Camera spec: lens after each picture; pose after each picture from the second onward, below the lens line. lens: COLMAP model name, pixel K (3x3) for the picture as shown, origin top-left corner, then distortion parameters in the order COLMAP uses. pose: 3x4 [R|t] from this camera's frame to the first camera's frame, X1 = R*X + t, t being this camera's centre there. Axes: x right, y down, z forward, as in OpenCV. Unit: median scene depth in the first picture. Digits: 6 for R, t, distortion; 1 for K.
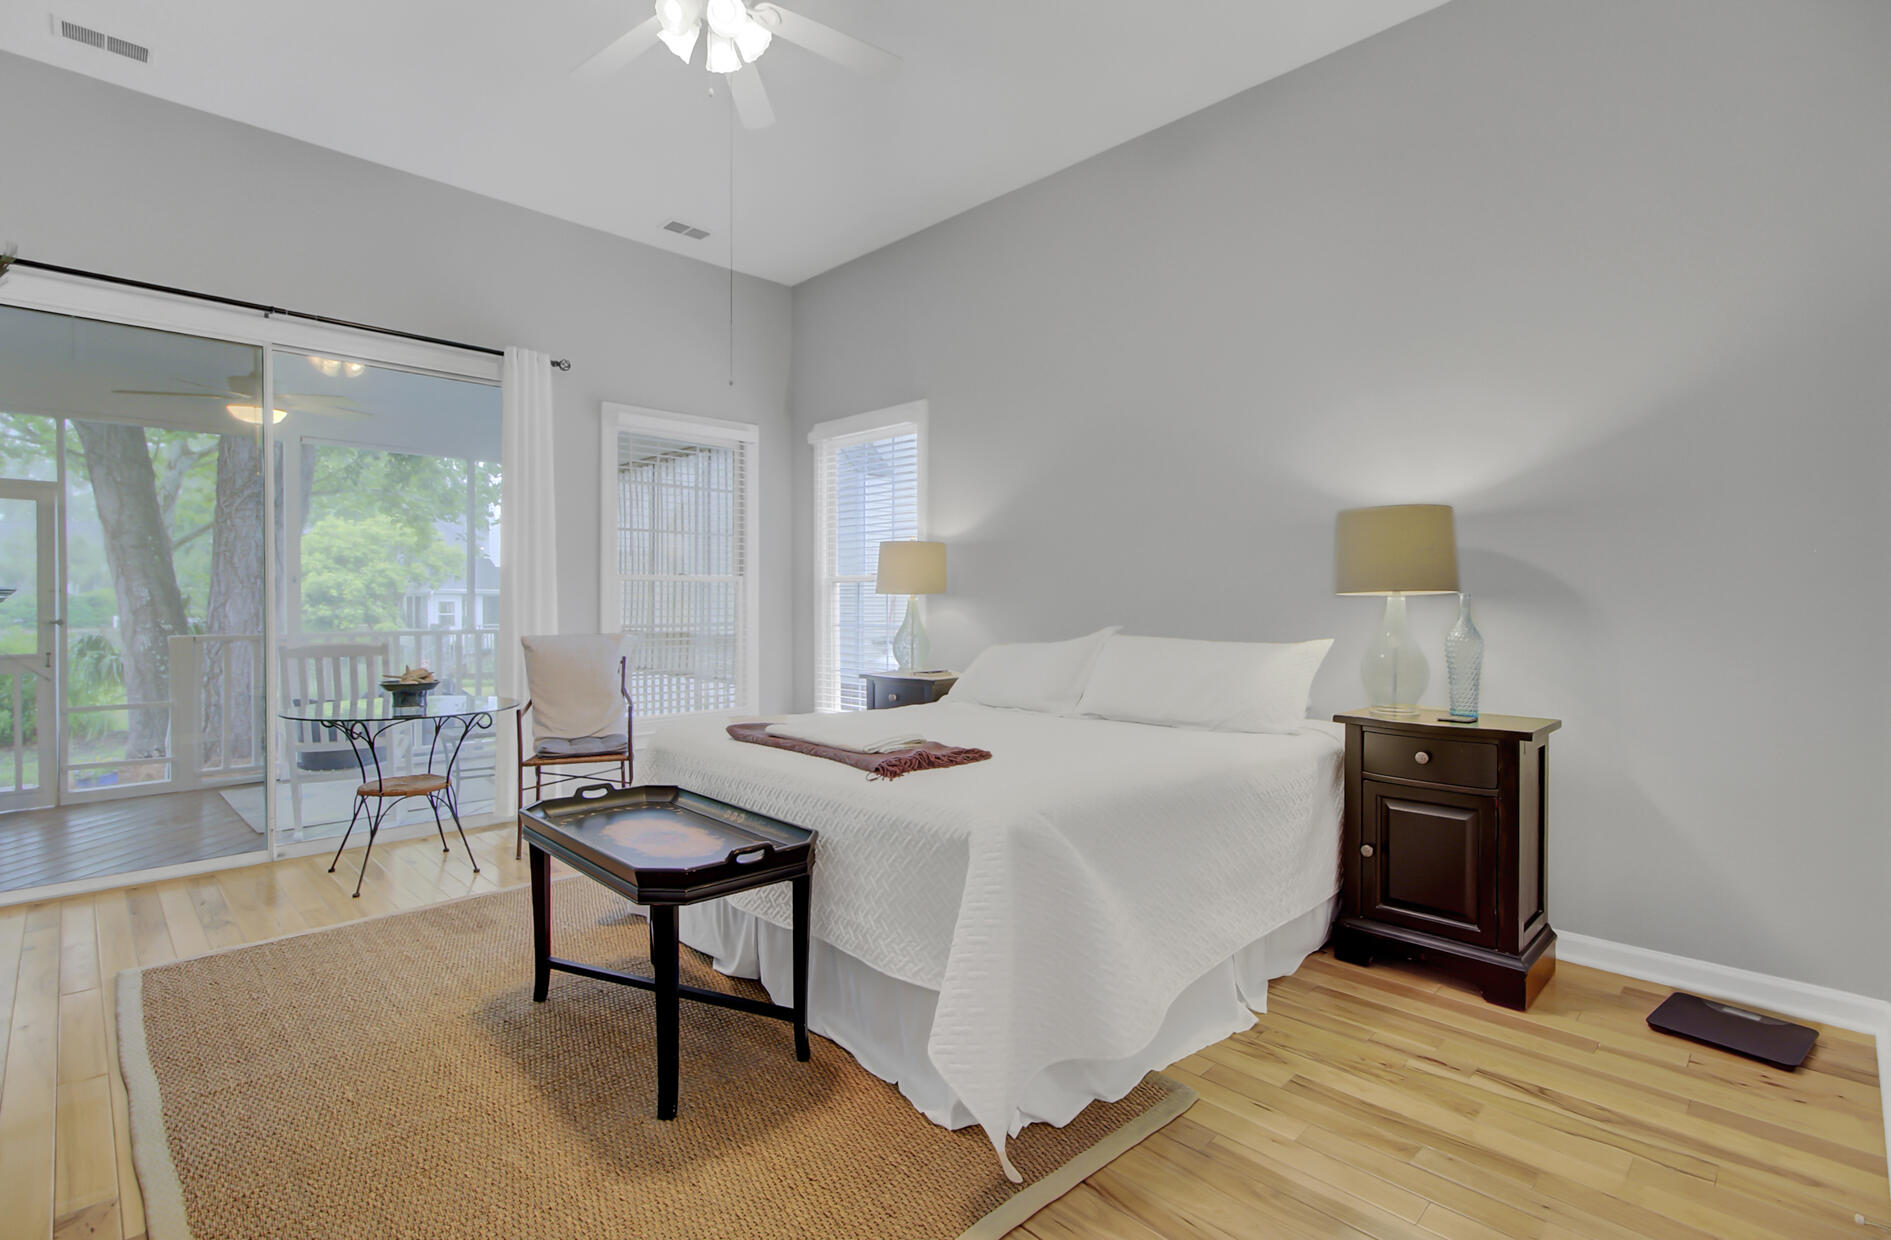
lens RADIAL K [[886.1, 0, 948.1], [0, 886.1, 611.2], [0, 0, 1]] dist [-0.002646, 0.001417]
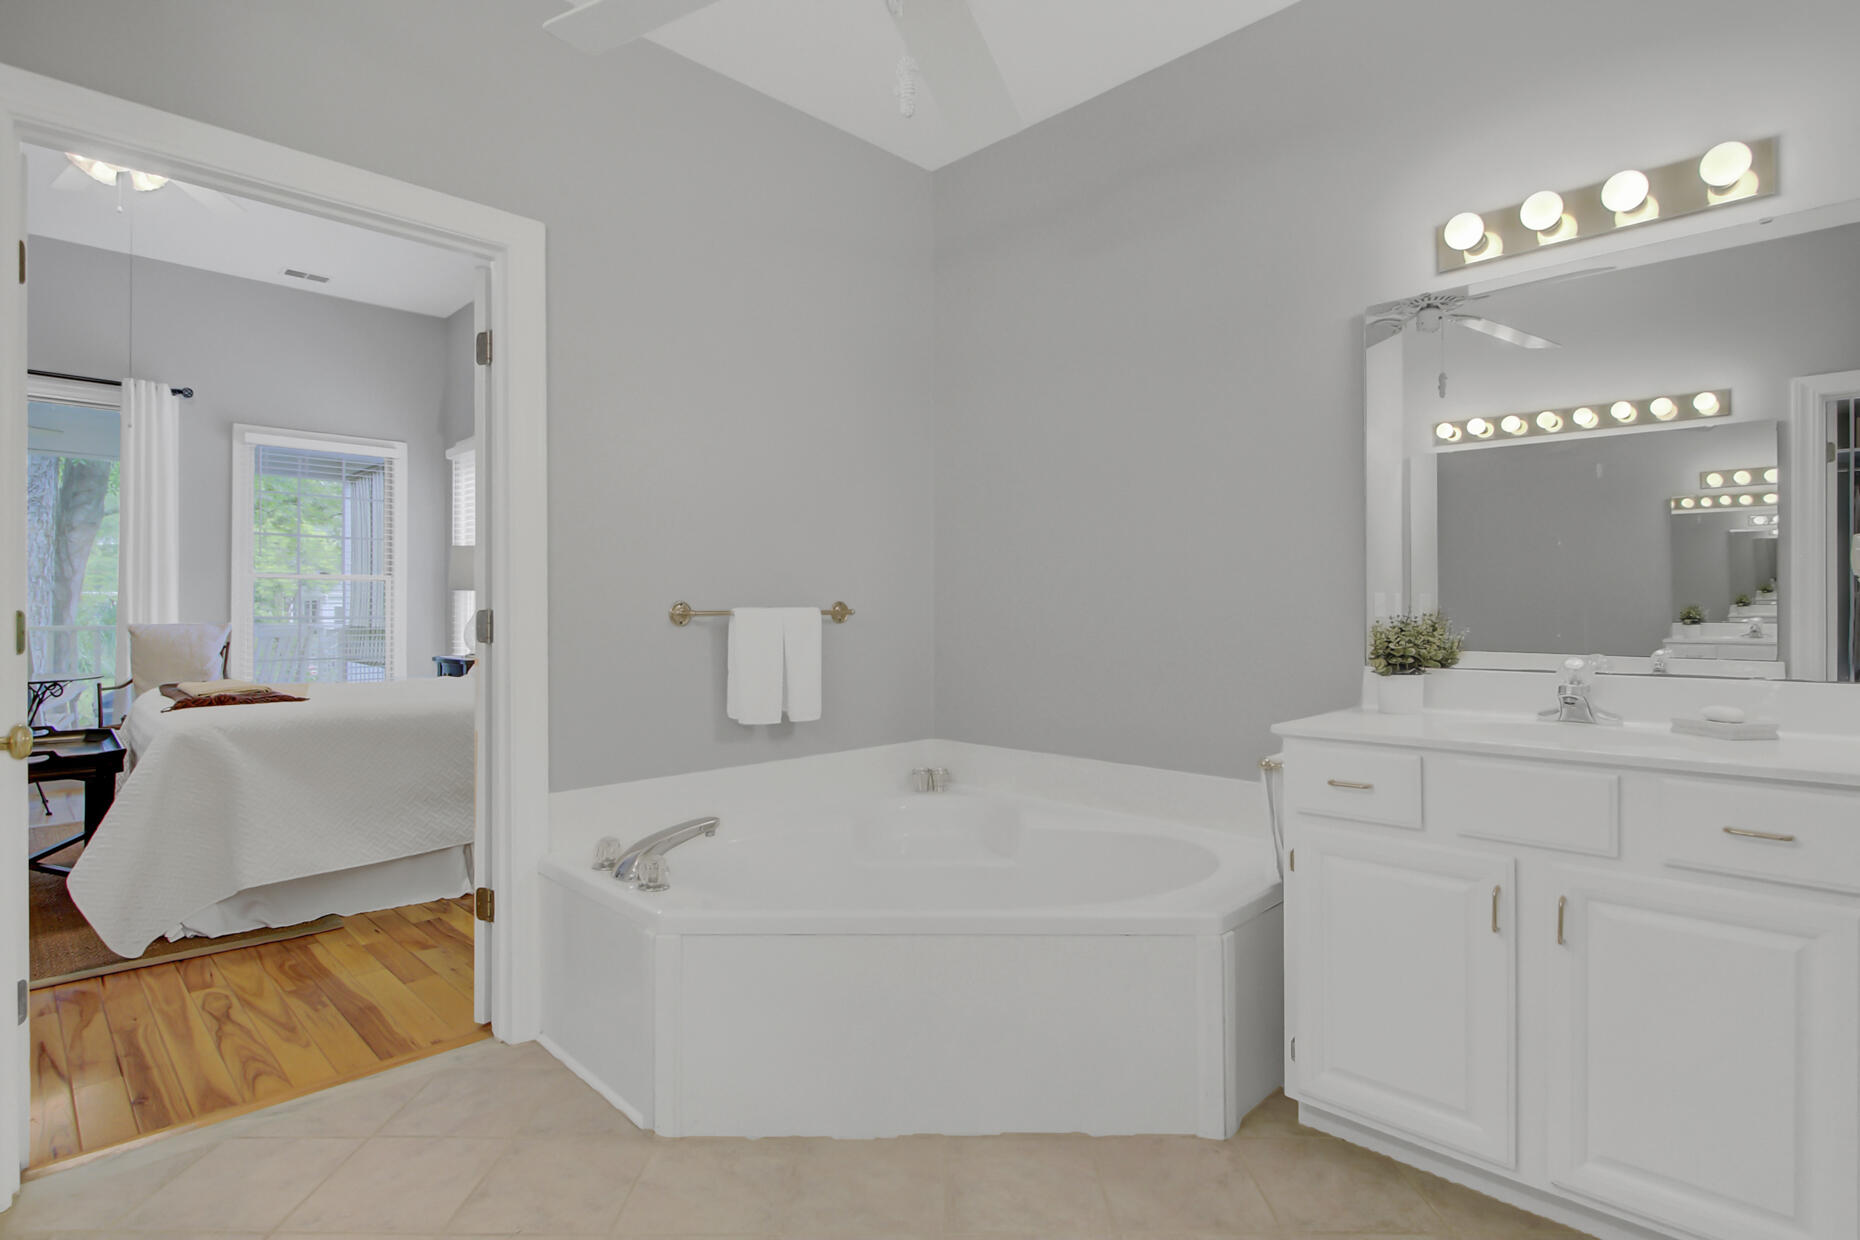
lens RADIAL K [[936.5, 0, 927.6], [0, 936.5, 616.8], [0, 0, 1]] dist [0.002170, -0.000443]
pose [[0.999961, 0.006108, 0.006309, 0.541455], [-0.006074, 0.999967, -0.005378, 0.018258], [-0.006342, 0.005340, 0.999966, -0.242693]]
